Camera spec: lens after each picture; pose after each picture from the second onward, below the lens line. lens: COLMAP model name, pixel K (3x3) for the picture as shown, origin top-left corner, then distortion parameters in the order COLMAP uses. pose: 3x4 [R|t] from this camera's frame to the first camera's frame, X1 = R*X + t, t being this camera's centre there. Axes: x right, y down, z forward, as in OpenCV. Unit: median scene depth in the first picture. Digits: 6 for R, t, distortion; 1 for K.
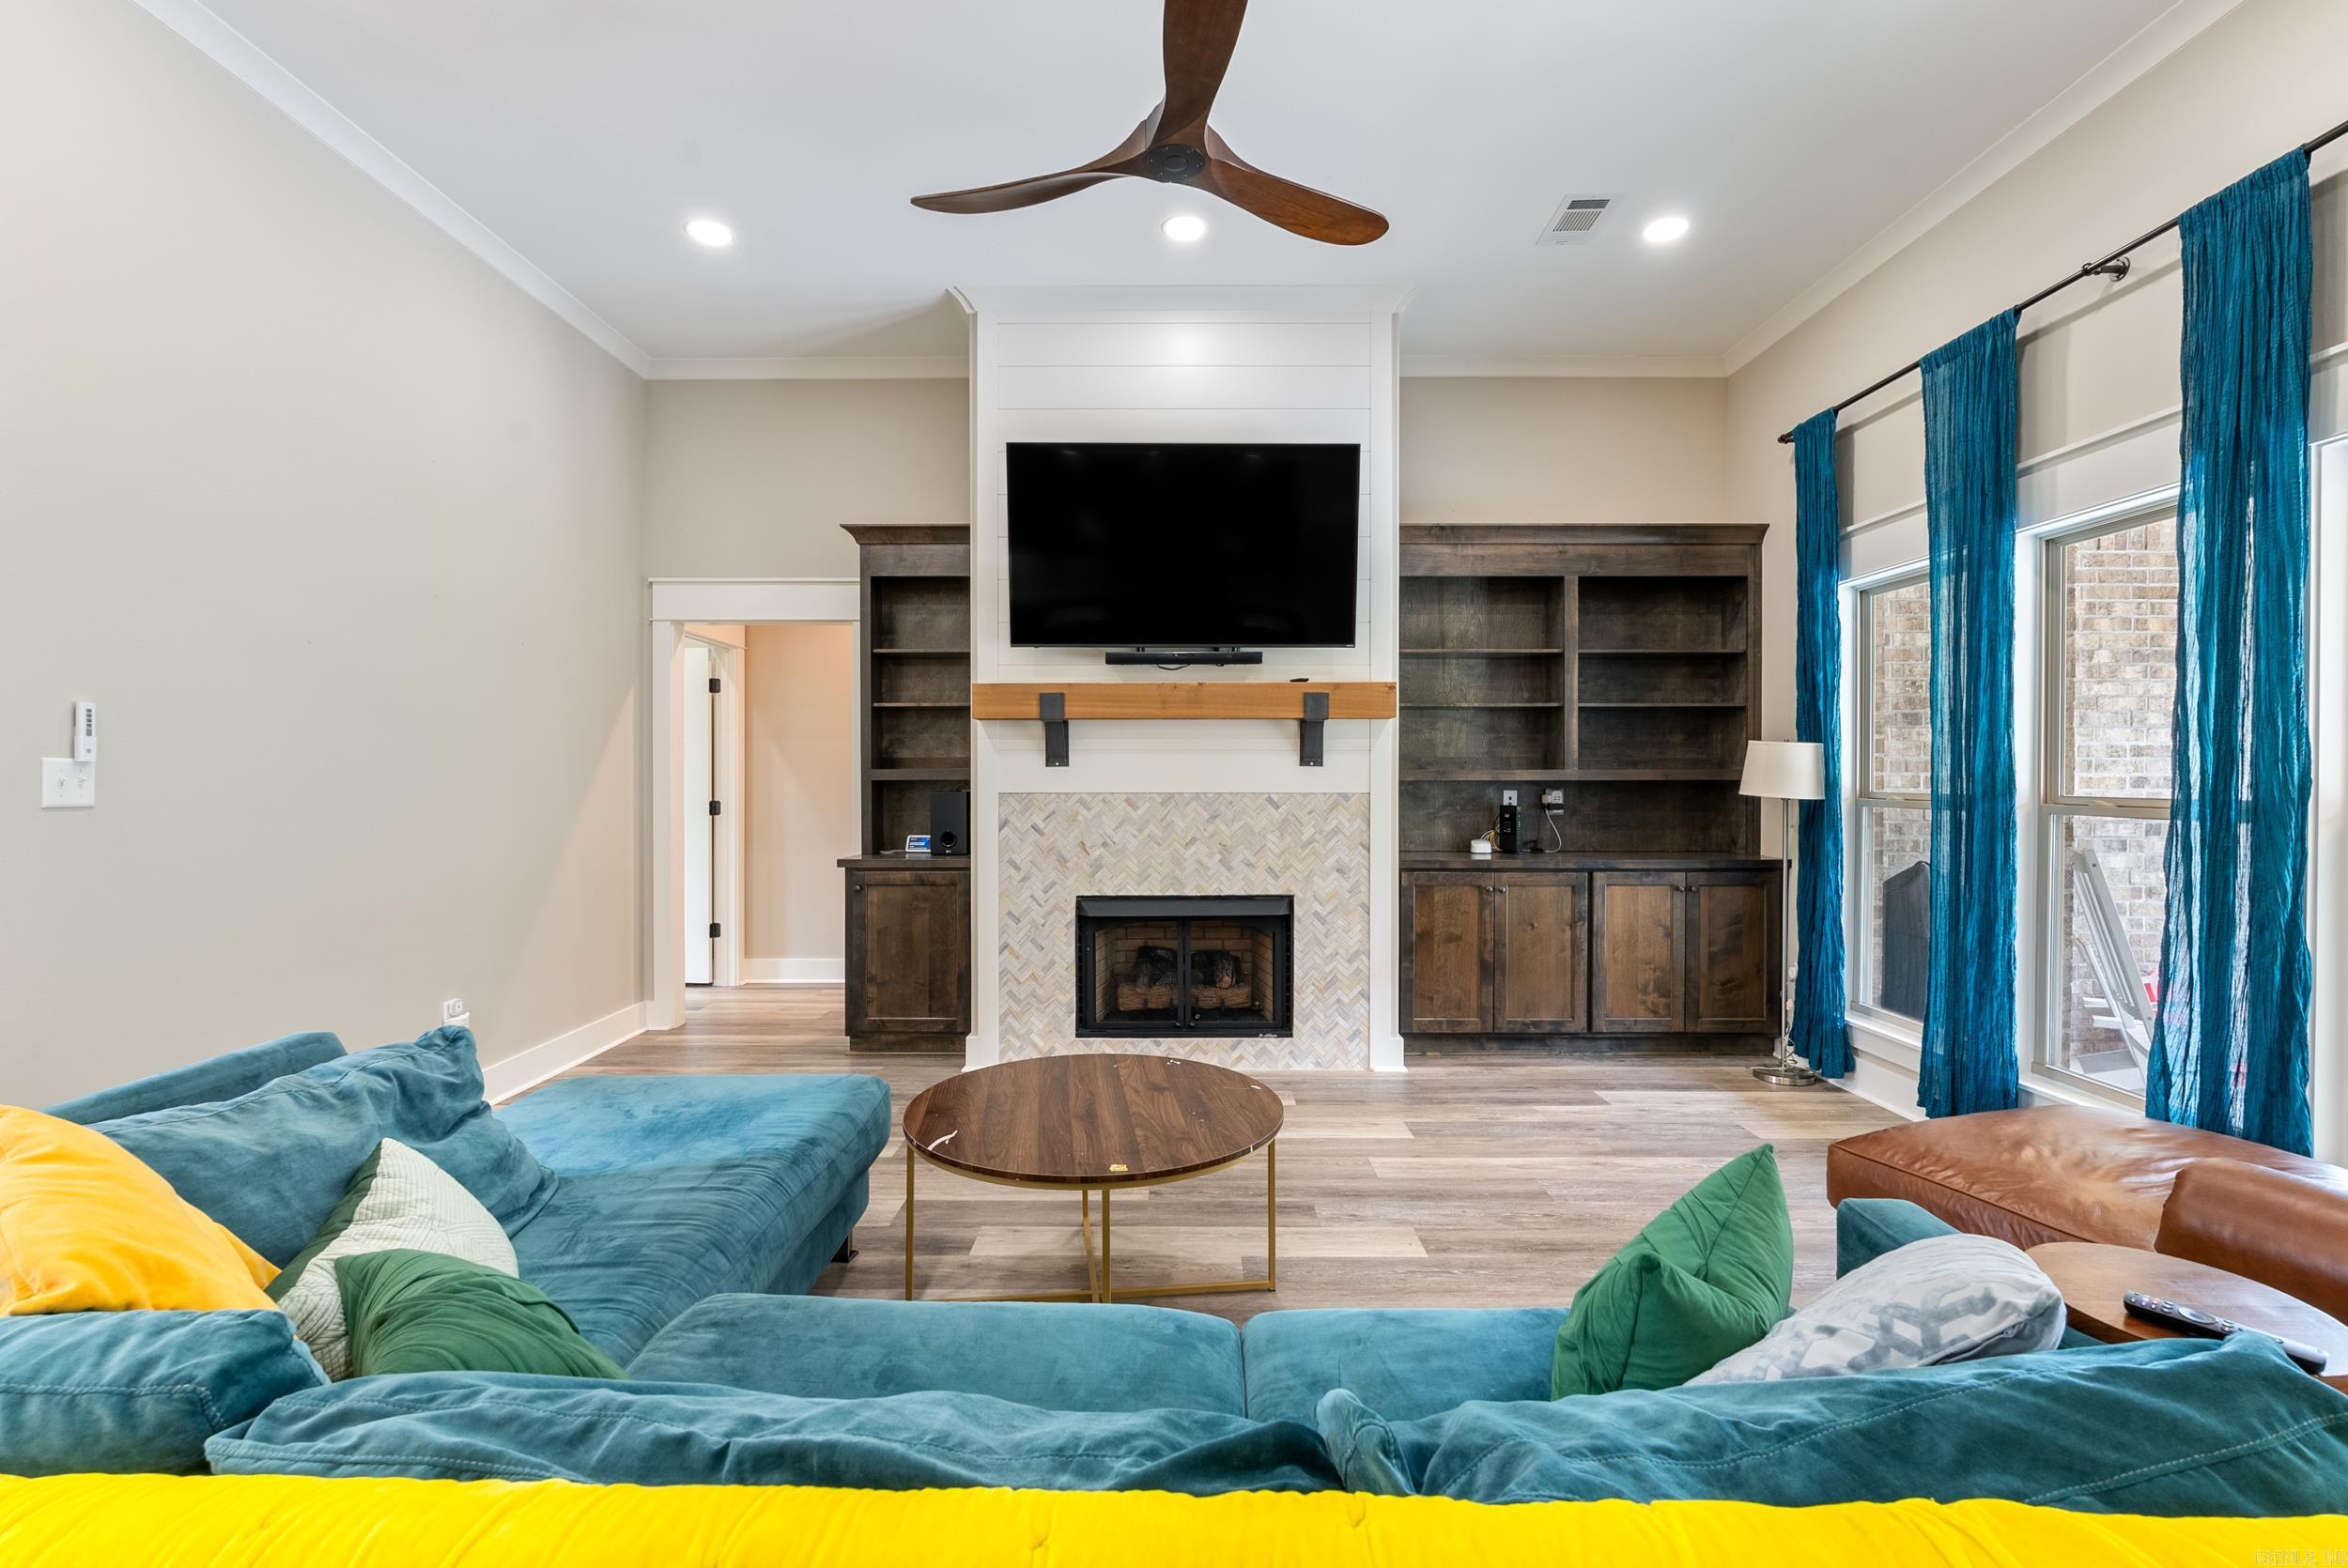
lens RADIAL K [[1036.8, 0, 1174.9], [0, 1036.8, 780.1], [0, 0, 1]] dist [-0.004865, -0.000691]
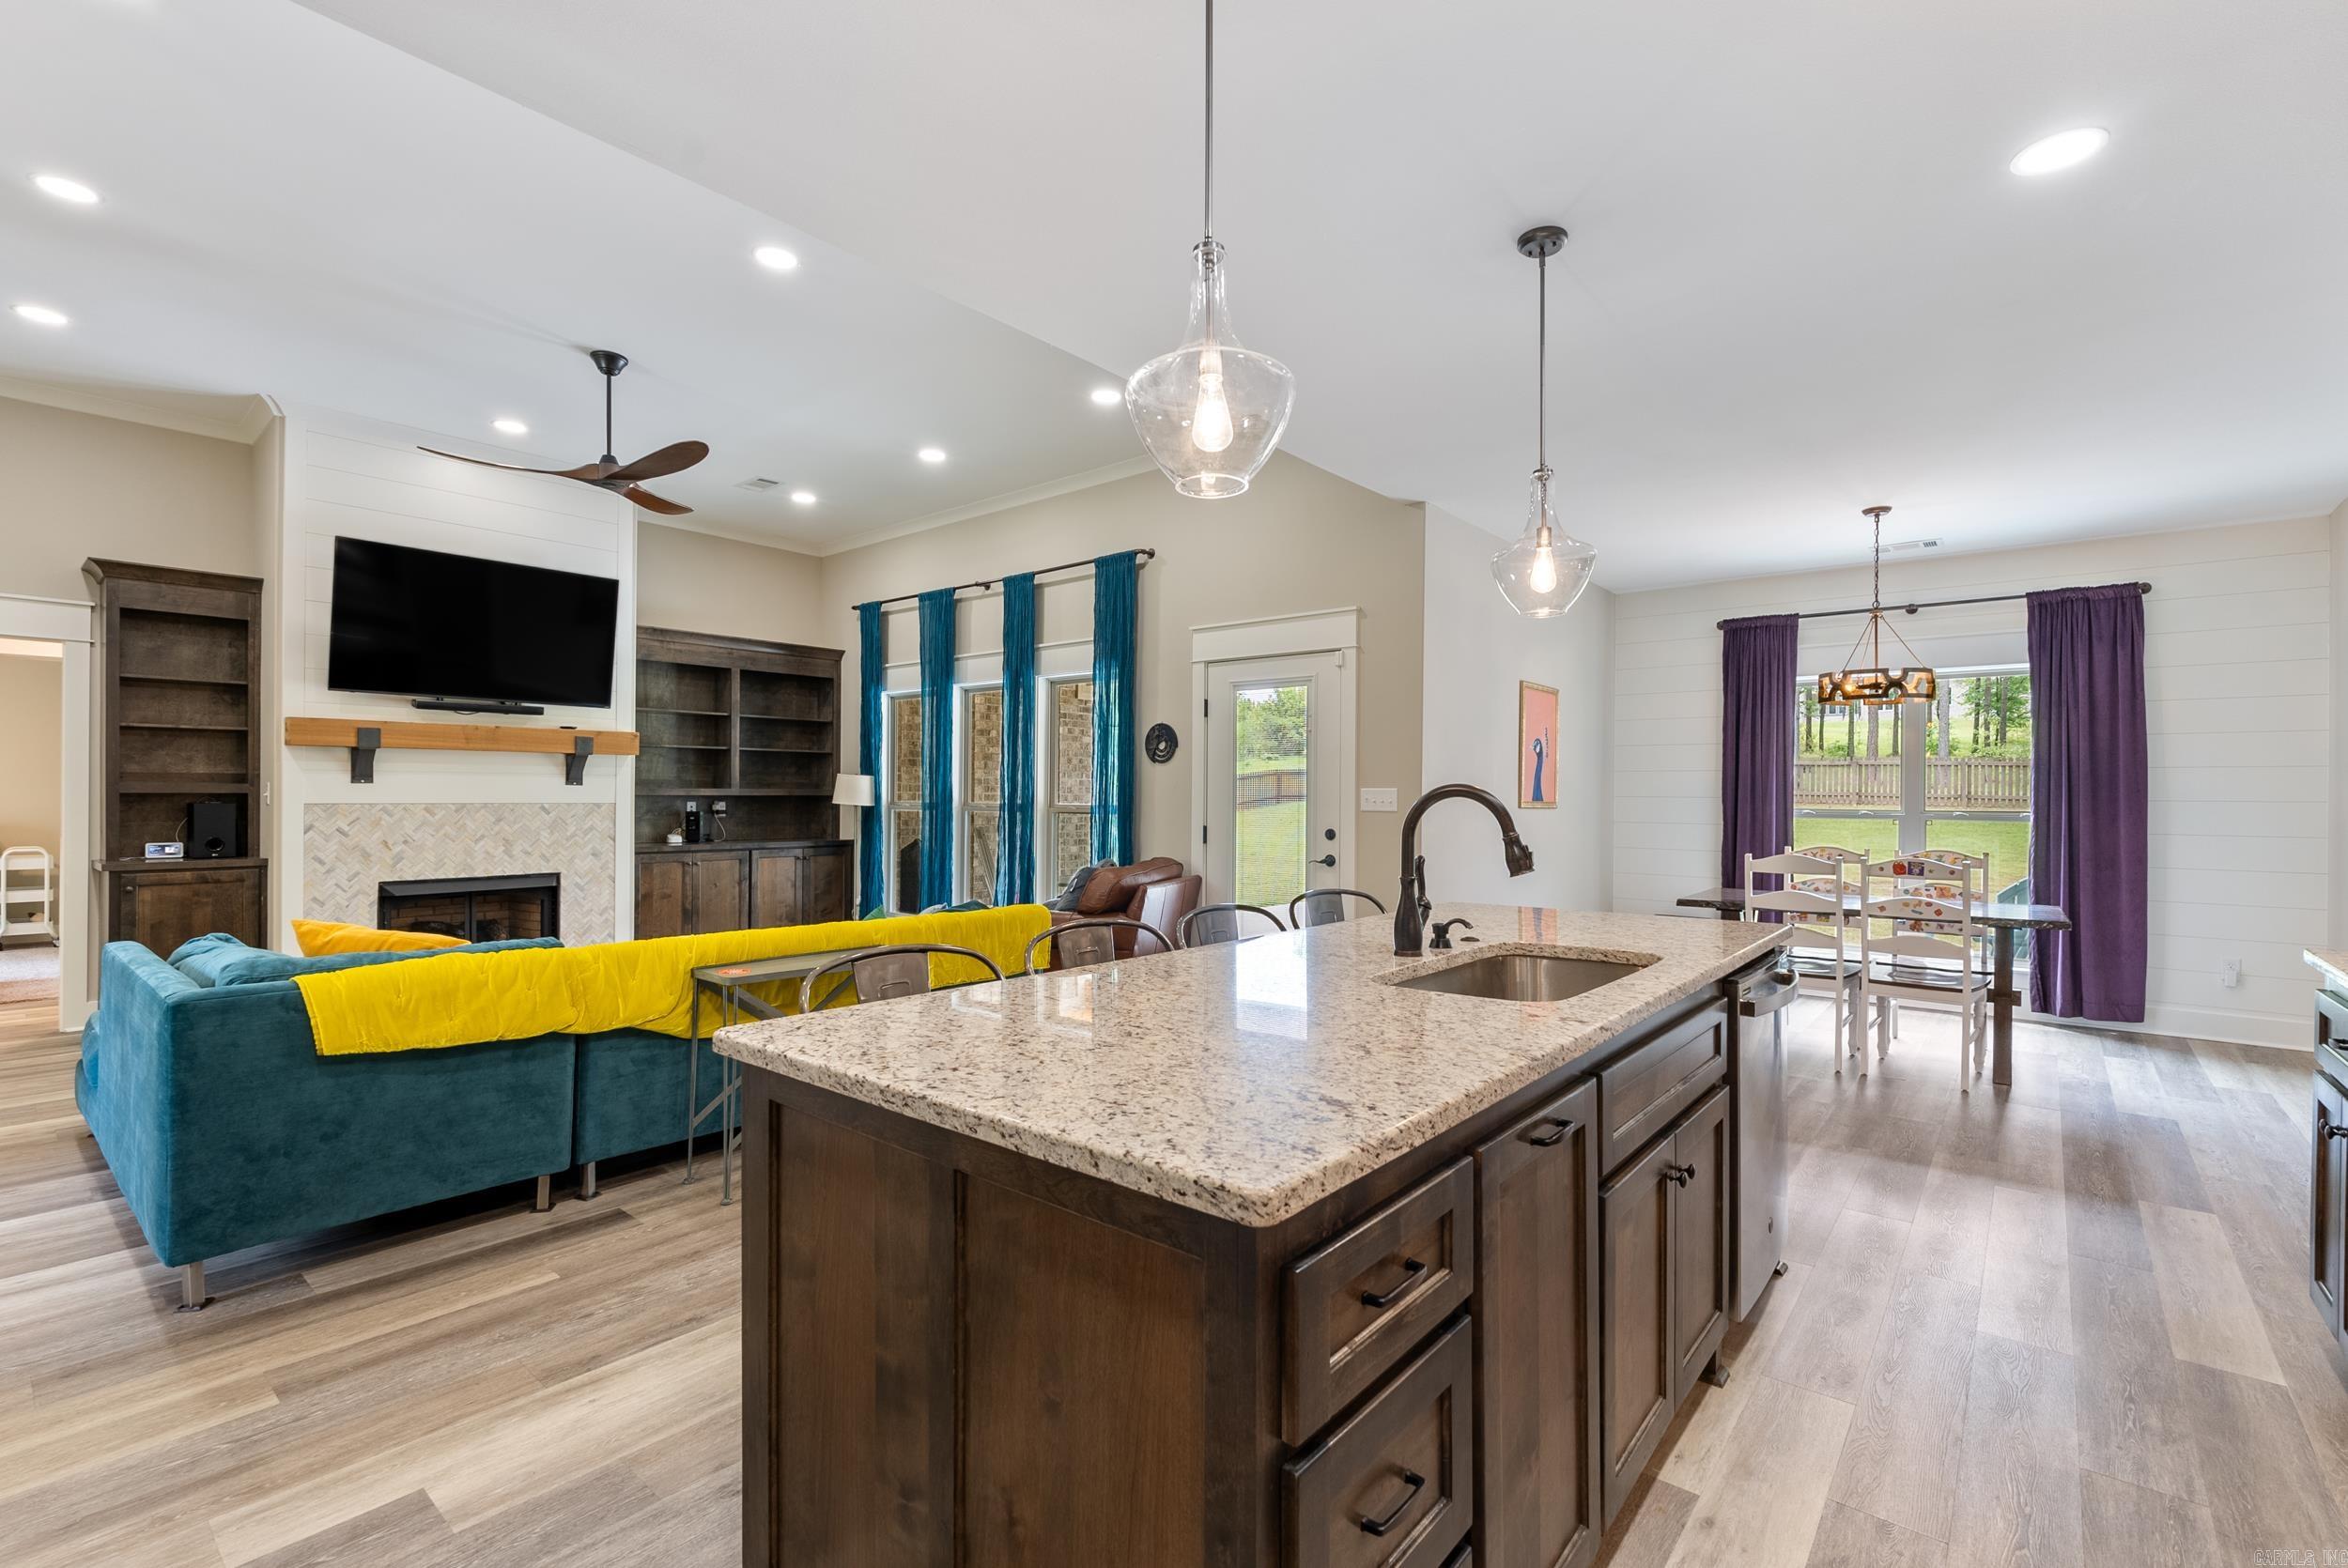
lens RADIAL K [[1036.8, 0, 1181.5], [0, 1036.8, 795.0], [0, 0, 1]] dist [-0.004865, -0.000691]
pose [[0.637579, 0.003284, 0.770378, -0.454865], [-0.002260, 0.999995, -0.002392, 0.002402], [-0.770382, -0.000216, 0.637583, -0.615258]]
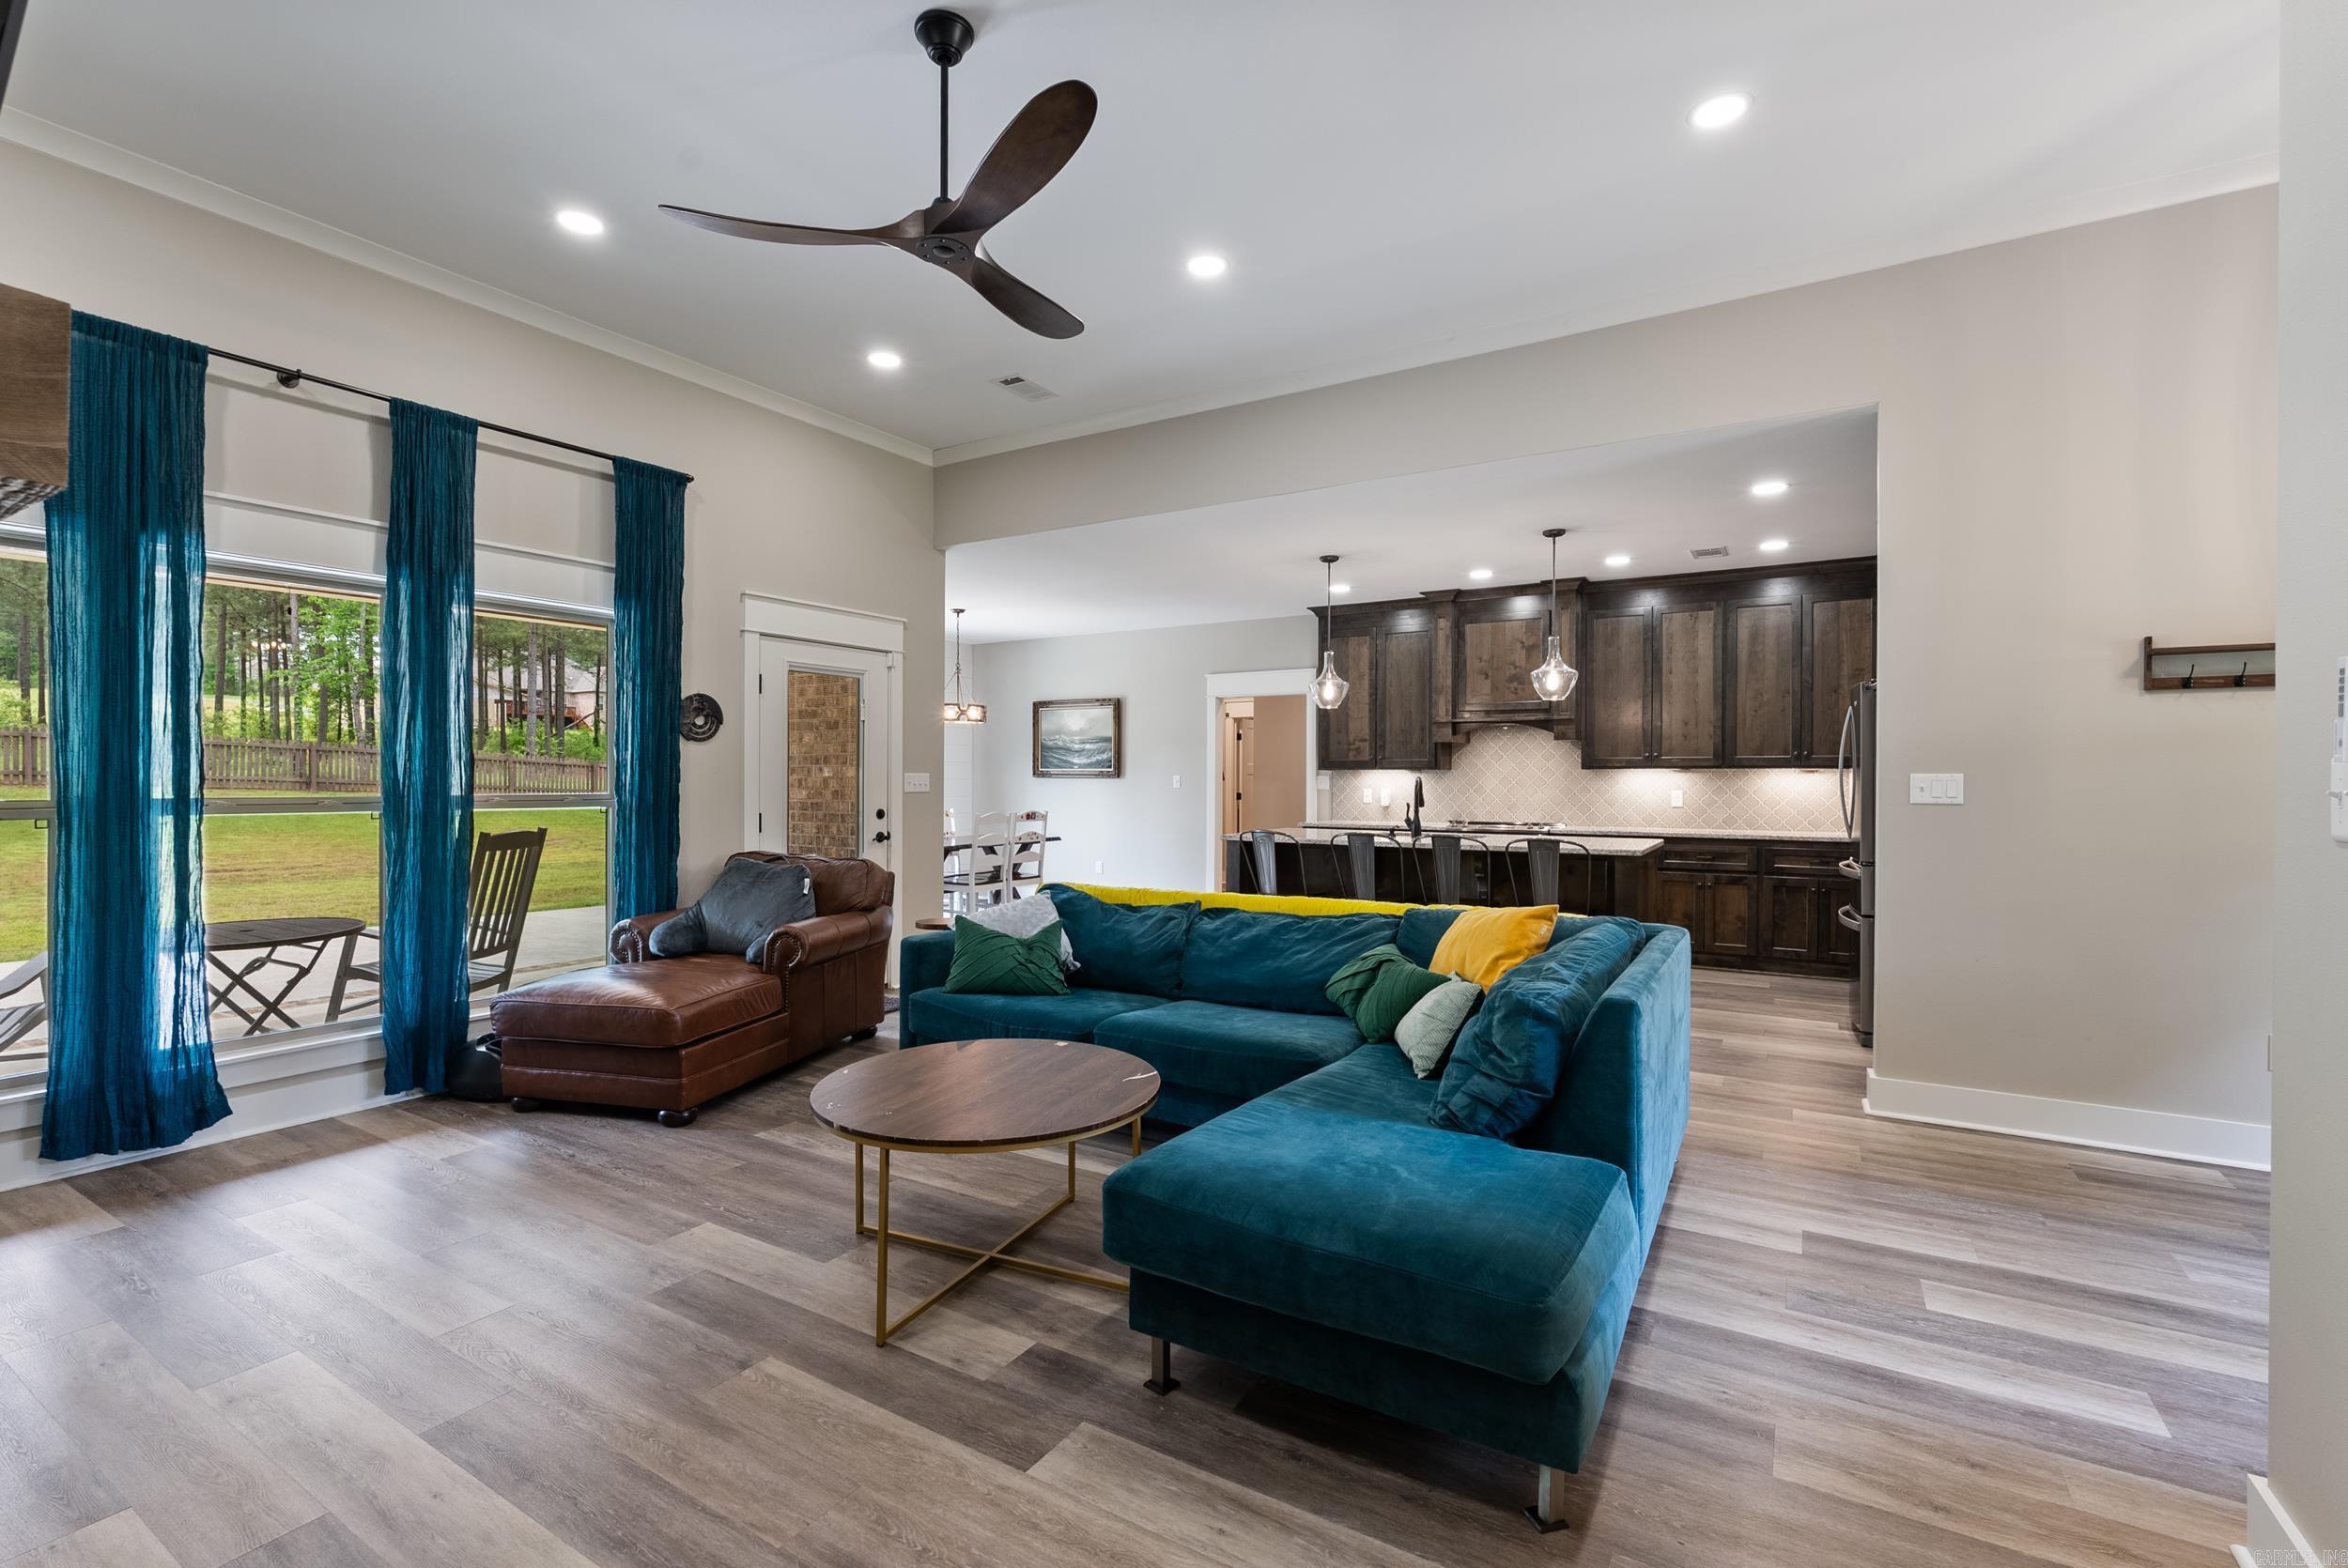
lens RADIAL K [[1036.8, 0, 1173.3], [0, 1036.8, 780.6], [0, 0, 1]] dist [-0.004865, -0.000691]
pose [[-0.852721, -0.002794, 0.522359, -0.453212], [0.000319, 0.999983, 0.005869, -0.006838], [-0.522366, 0.005171, -0.852705, 1.021260]]
